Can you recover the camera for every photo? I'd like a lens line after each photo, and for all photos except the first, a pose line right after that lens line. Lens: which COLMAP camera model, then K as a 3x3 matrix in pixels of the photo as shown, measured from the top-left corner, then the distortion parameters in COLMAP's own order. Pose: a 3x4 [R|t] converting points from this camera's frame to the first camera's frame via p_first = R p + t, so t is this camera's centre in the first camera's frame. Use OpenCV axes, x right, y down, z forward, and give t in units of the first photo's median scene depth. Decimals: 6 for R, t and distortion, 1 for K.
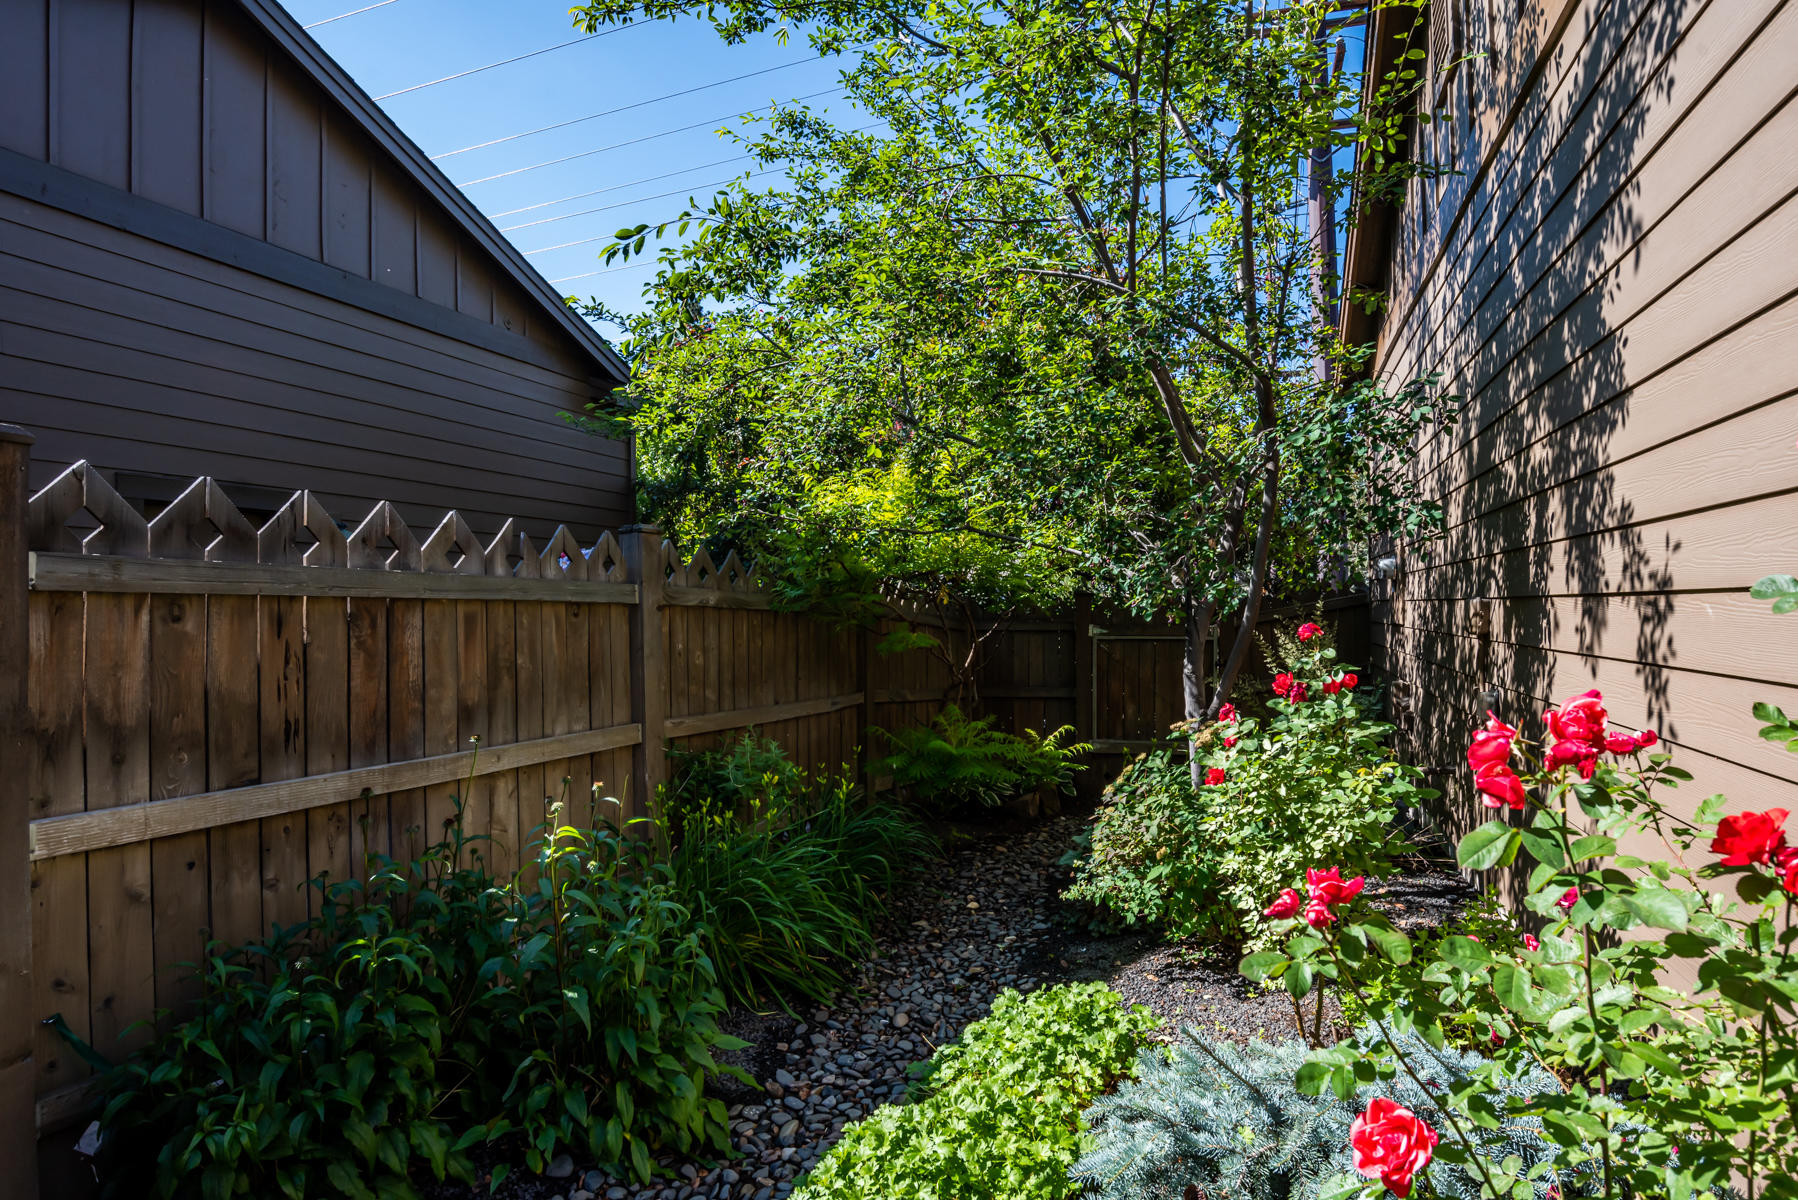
lens RADIAL K [[1054.8, 0, 899.0], [0, 1054.8, 600.0], [0, 0, 1]] dist [-0.039370, 0.000661]
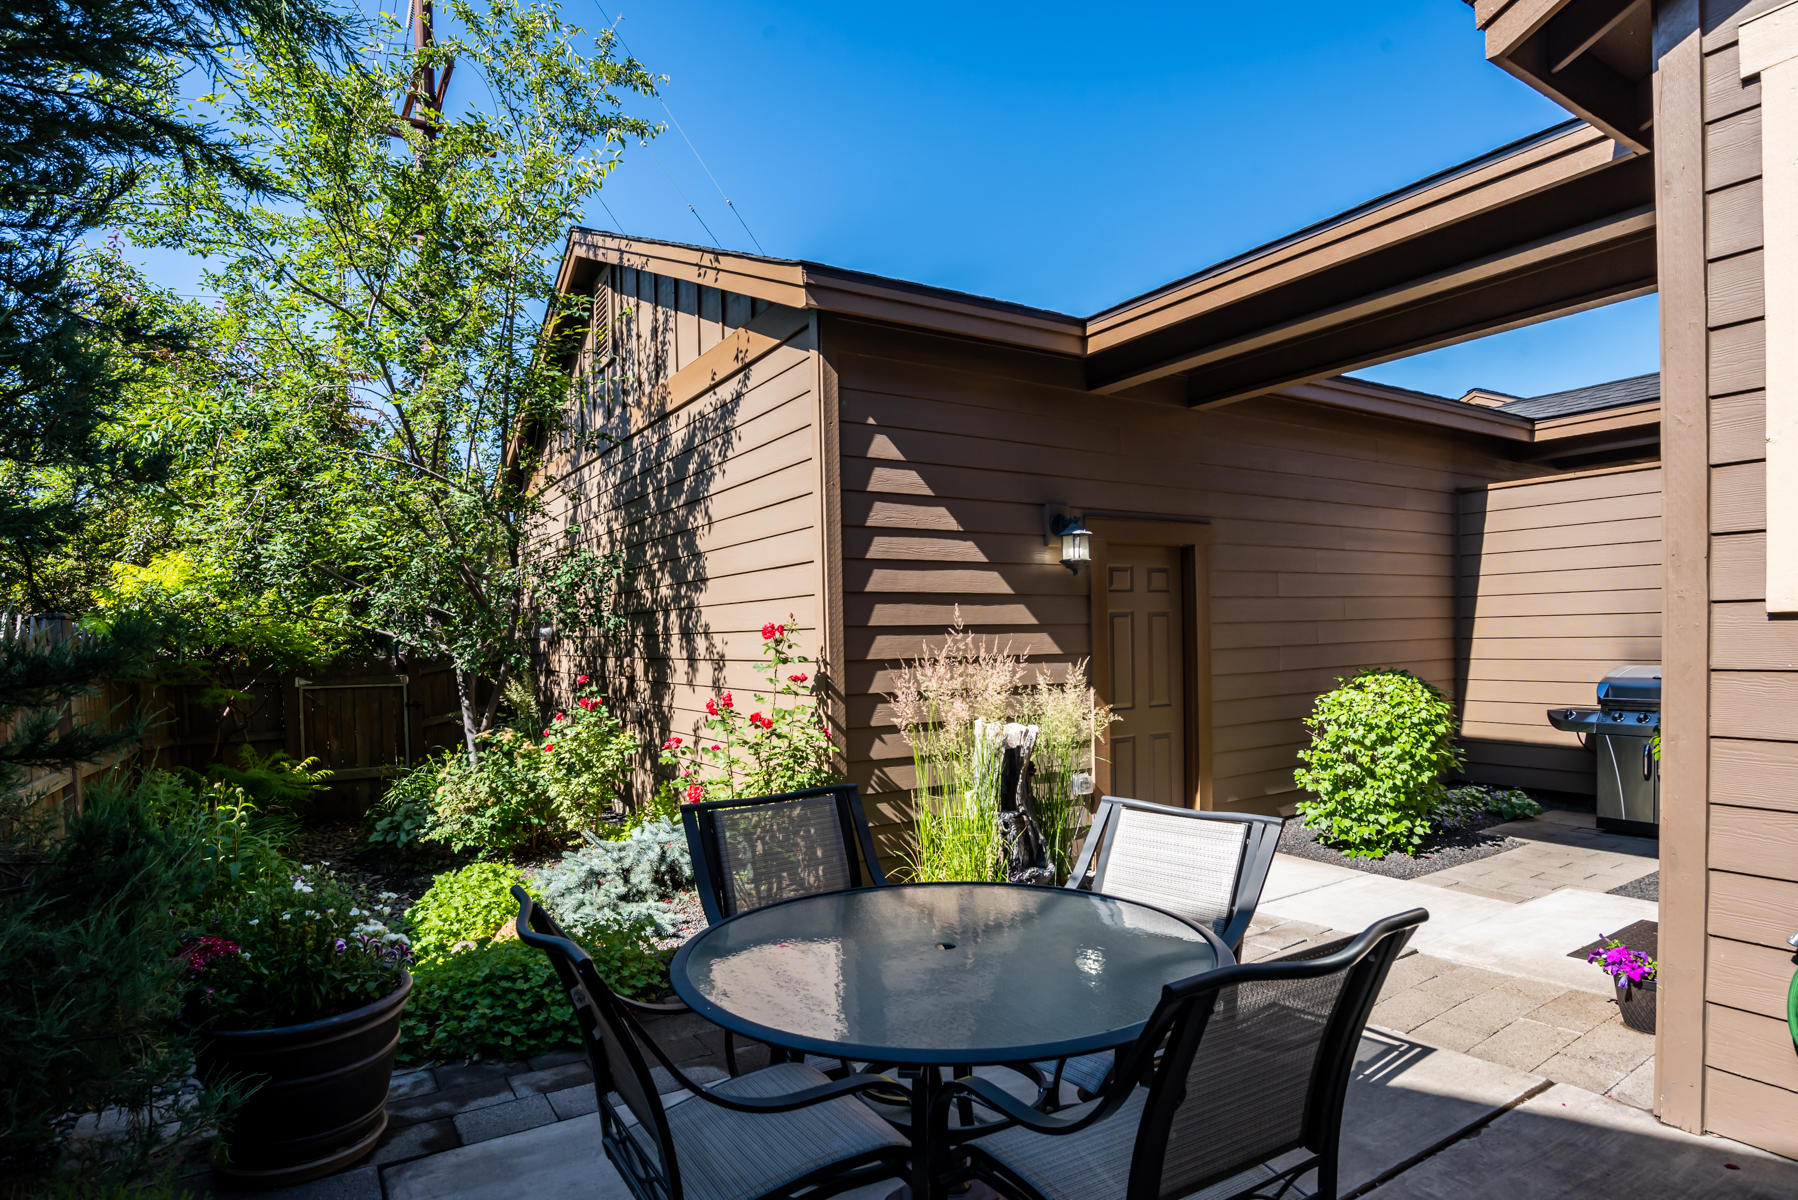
lens RADIAL K [[955.4, 0, 902.2], [0, 955.4, 659.9], [0, 0, 1]] dist [-0.031092, 0.000170]
pose [[0.646141, -0.021586, 0.762913, -0.572074], [0.008830, 0.999744, 0.020809, -0.036588], [-0.763167, -0.006709, 0.646166, -0.647383]]
